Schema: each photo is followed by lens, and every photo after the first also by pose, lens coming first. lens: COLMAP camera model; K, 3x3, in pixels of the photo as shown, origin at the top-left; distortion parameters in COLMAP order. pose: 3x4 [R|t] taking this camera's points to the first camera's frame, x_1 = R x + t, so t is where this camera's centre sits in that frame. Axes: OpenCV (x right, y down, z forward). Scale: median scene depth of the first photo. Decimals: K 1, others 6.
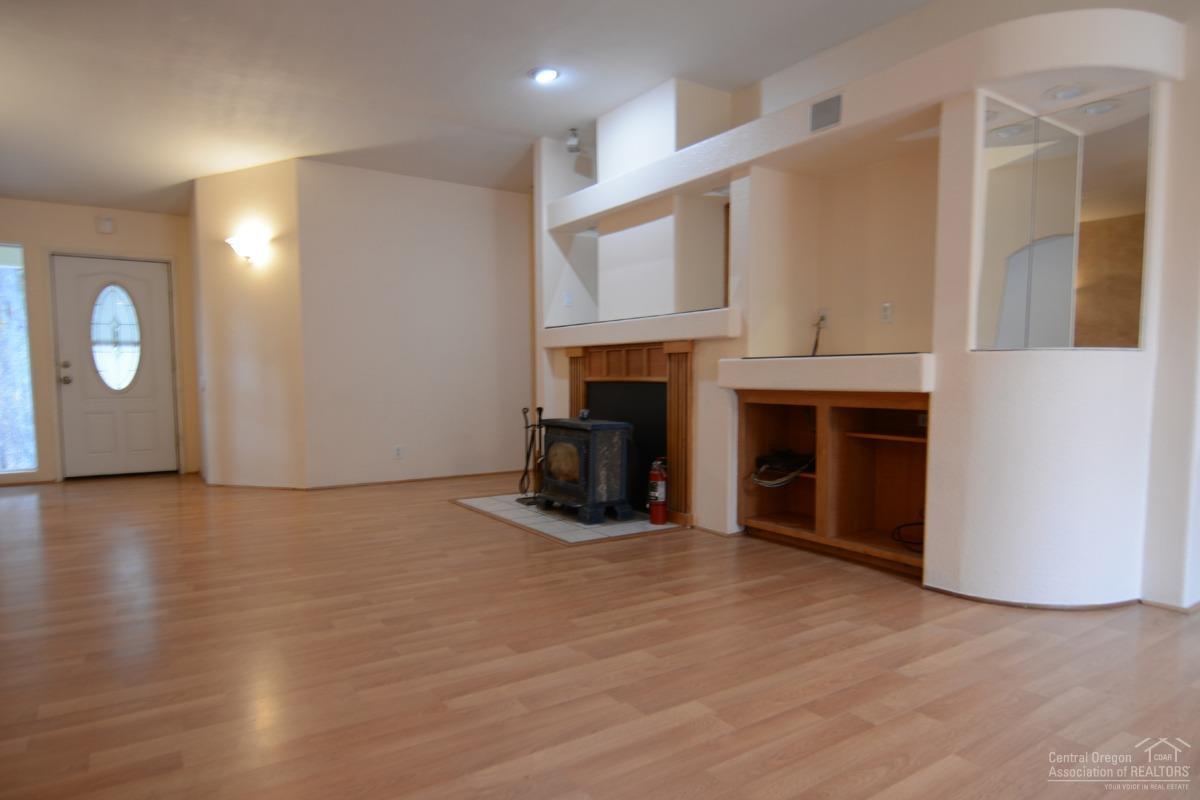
lens RADIAL K [[638.4, 0, 600.0], [0, 638.4, 400.0], [0, 0, 1]] dist [-0.002979, -0.001791]
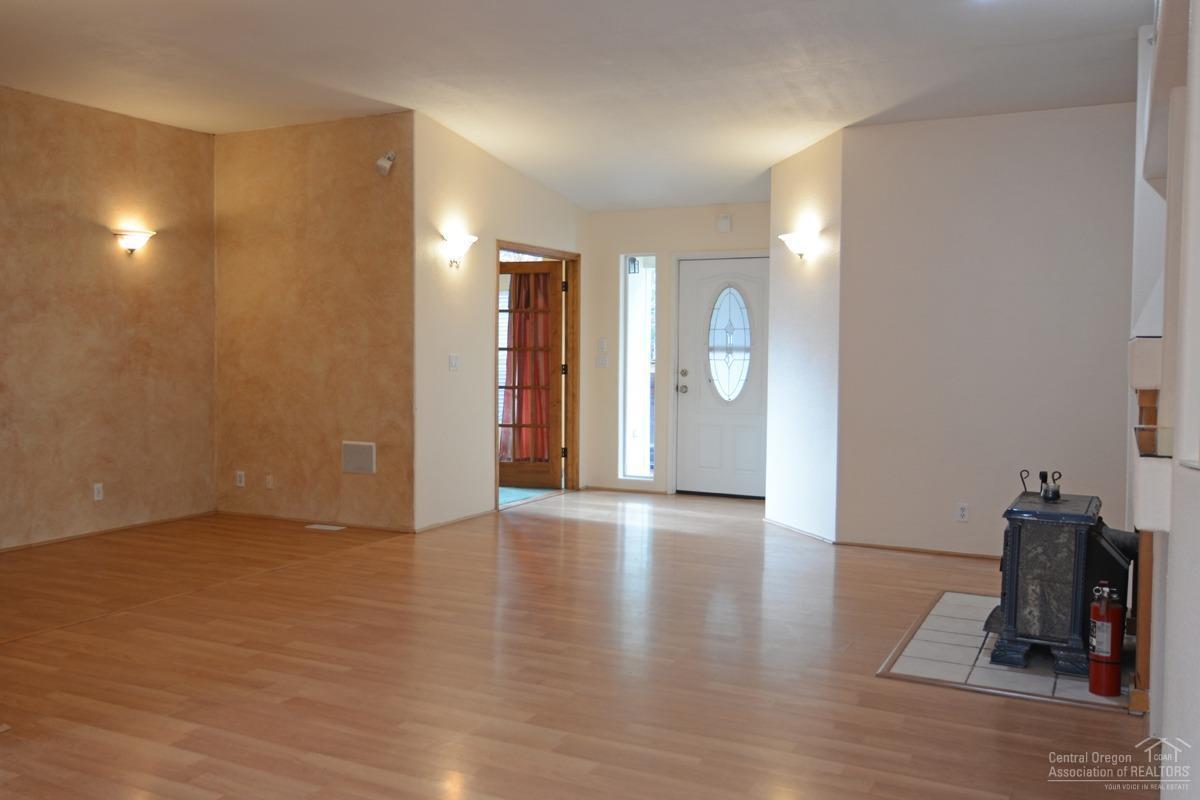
lens RADIAL K [[980.0, 0, 599.4], [0, 980.0, 340.1], [0, 0, 1]] dist [0.004371, 0.003272]
pose [[0.574369, -0.002550, -0.818593, 0.378328], [-0.053559, 0.997735, -0.040688, -0.046928], [0.816843, 0.067213, 0.572931, 0.051838]]
